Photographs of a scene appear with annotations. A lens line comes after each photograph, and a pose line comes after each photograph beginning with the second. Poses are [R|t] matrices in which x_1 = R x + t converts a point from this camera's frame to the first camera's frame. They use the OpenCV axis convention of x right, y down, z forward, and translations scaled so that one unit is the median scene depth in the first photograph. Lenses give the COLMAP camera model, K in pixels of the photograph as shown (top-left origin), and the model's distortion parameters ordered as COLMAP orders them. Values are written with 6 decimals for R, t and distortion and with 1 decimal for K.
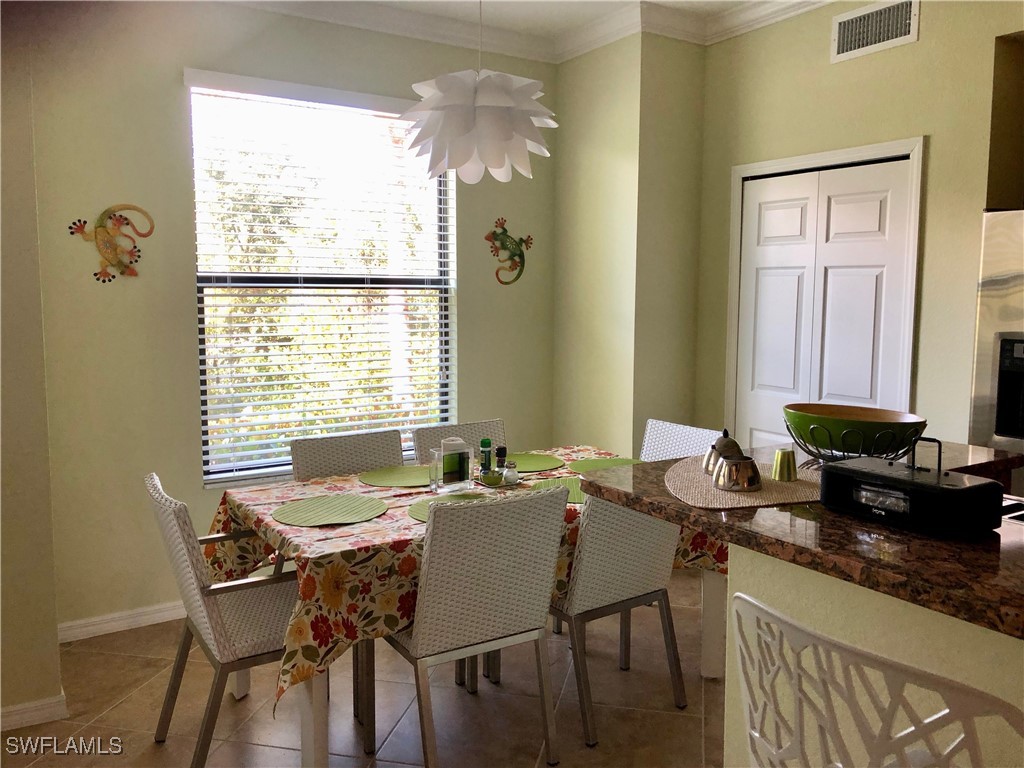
lens RADIAL K [[827.0, 0, 513.8], [0, 827.0, 390.3], [0, 0, 1]] dist [0.003280, -0.000374]
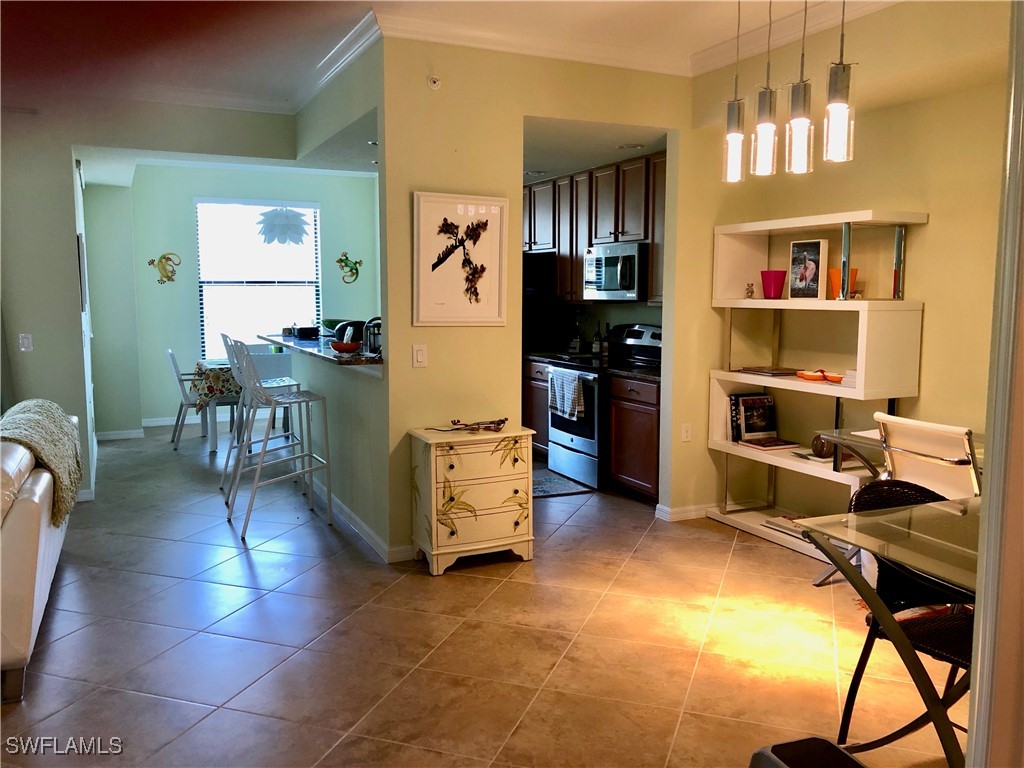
lens RADIAL K [[827.0, 0, 510.5], [0, 827.0, 378.5], [0, 0, 1]] dist [0.003280, -0.000374]
pose [[0.991797, 0.006413, -0.127662, 0.691540], [-0.008047, 0.999892, -0.012287, 0.140875], [0.127570, 0.013214, 0.991742, -1.063117]]
